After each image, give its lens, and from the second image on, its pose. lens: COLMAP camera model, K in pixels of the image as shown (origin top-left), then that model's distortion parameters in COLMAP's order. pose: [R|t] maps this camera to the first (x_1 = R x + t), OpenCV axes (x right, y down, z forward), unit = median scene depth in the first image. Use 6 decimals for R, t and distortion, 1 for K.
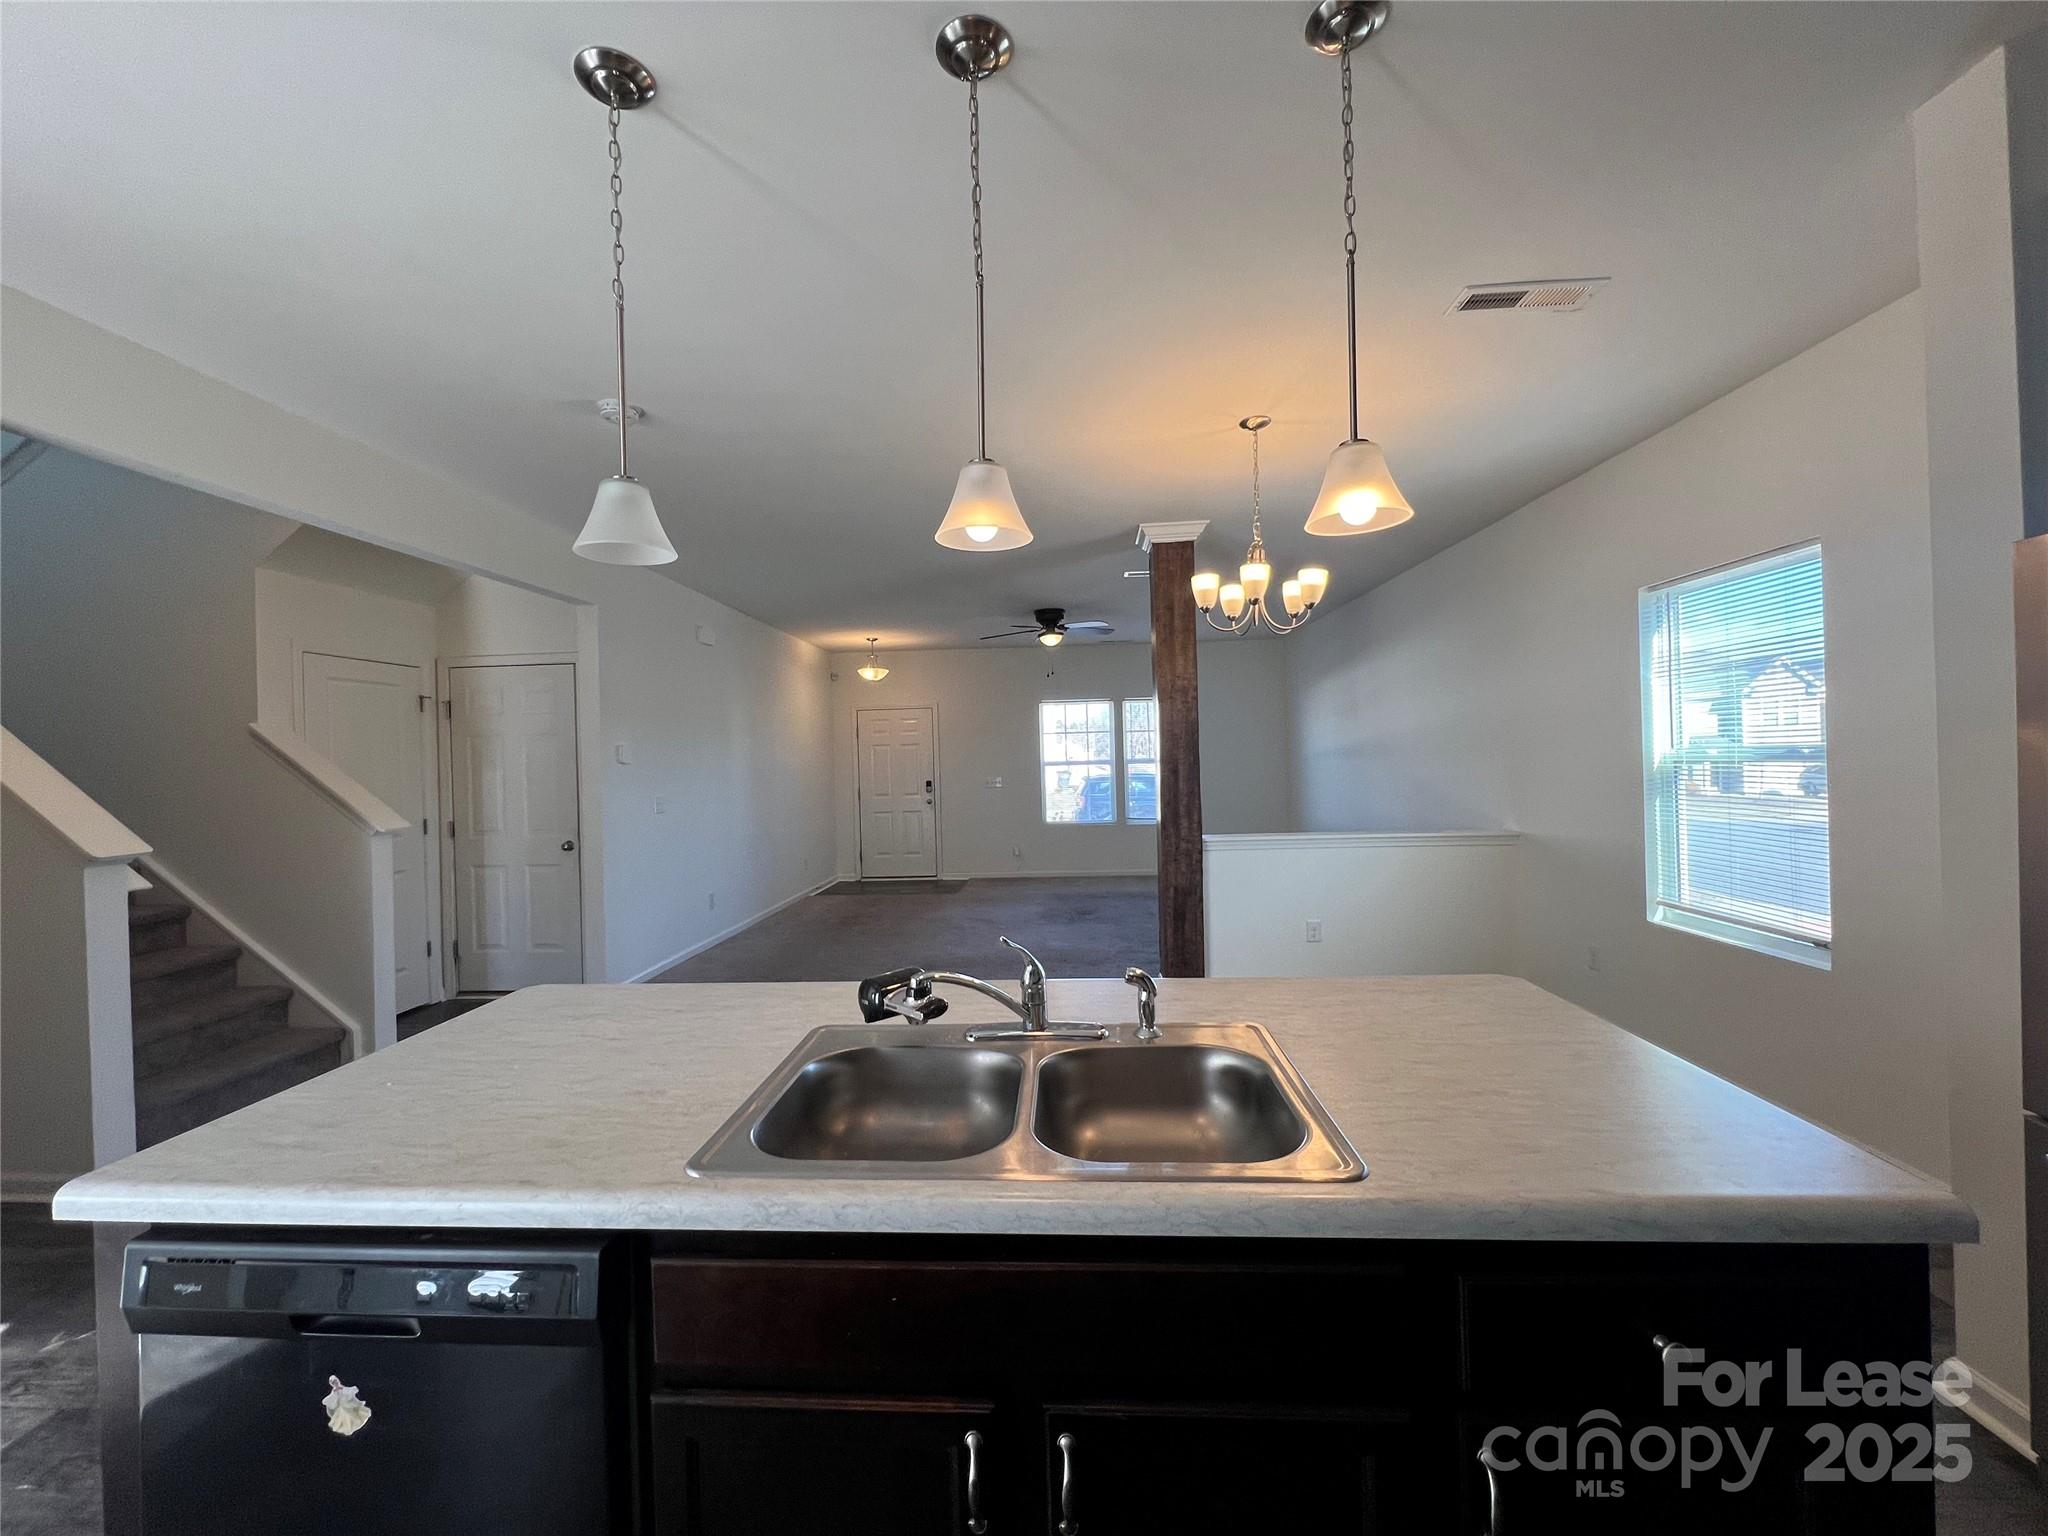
lens RADIAL K [[816.6, 0, 1007.7], [0, 816.6, 762.9], [0, 0, 1]] dist [-0.000964, 0.000706]
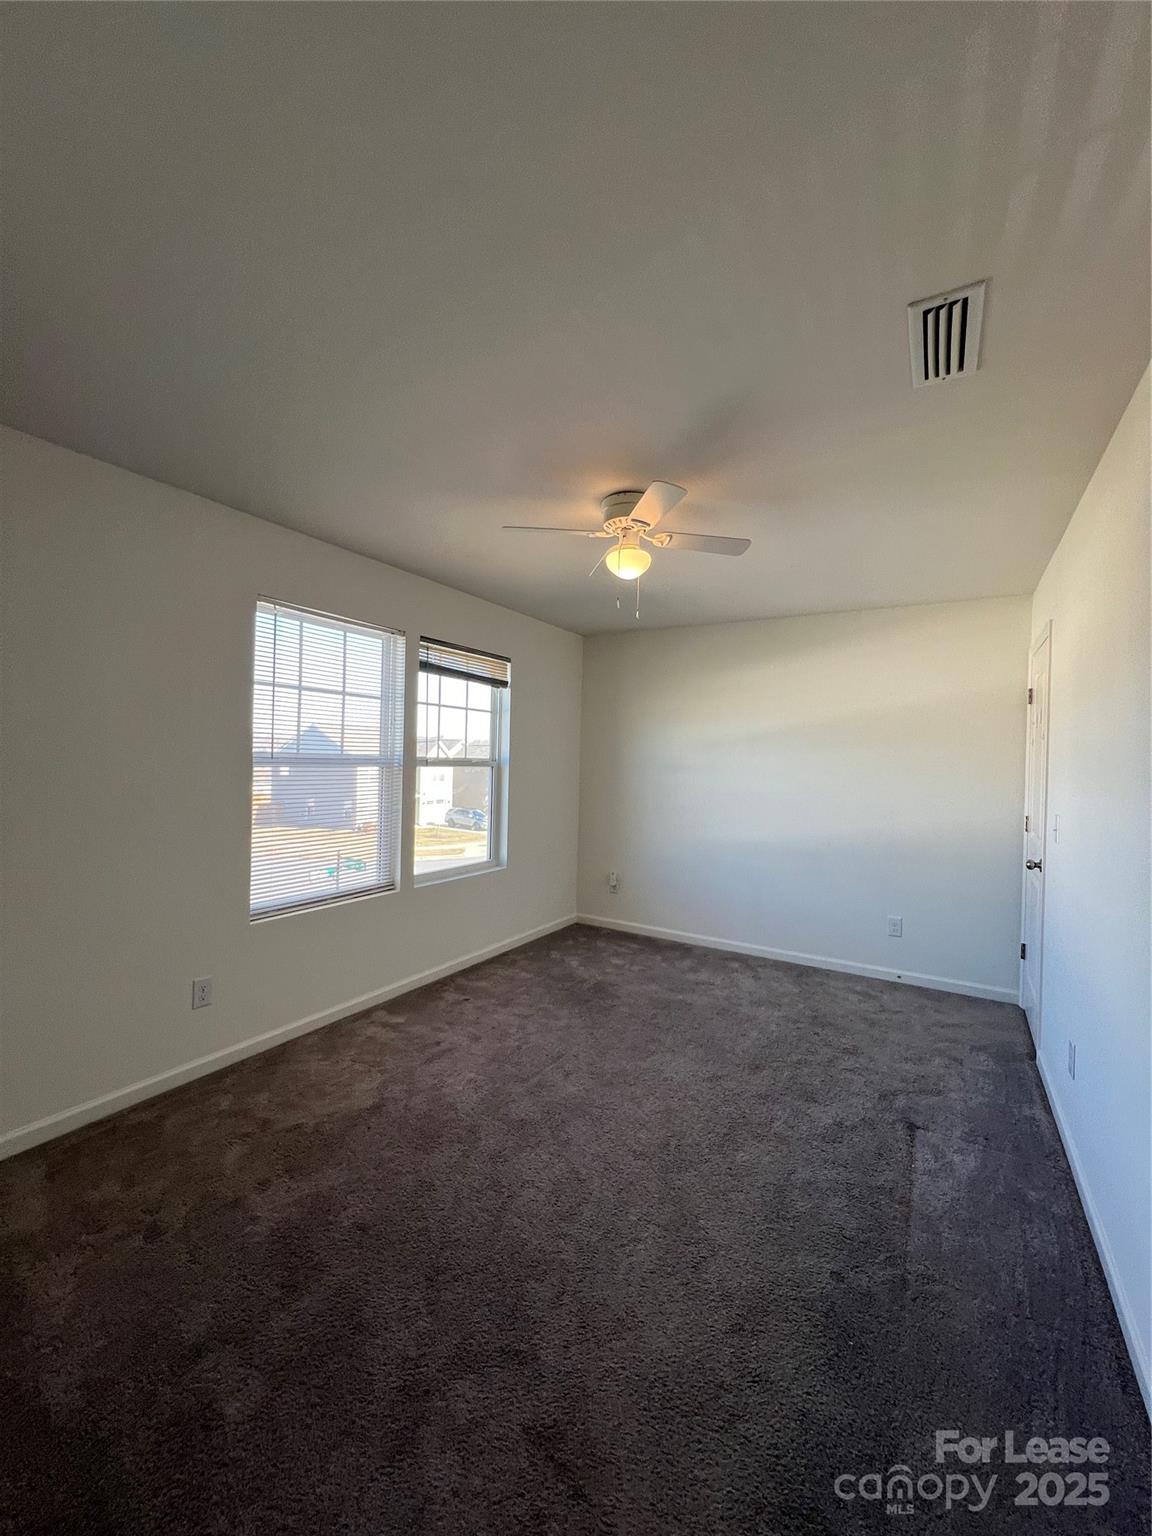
lens RADIAL K [[612.5, 0, 575.7], [0, 612.5, 768.2], [0, 0, 1]] dist [-0.000964, 0.000706]
pose [[0.446331, 0.021157, 0.894618, -0.307670], [-0.029265, 0.999531, -0.009037, 0.007906], [-0.894389, -0.022148, 0.446741, 1.351177]]
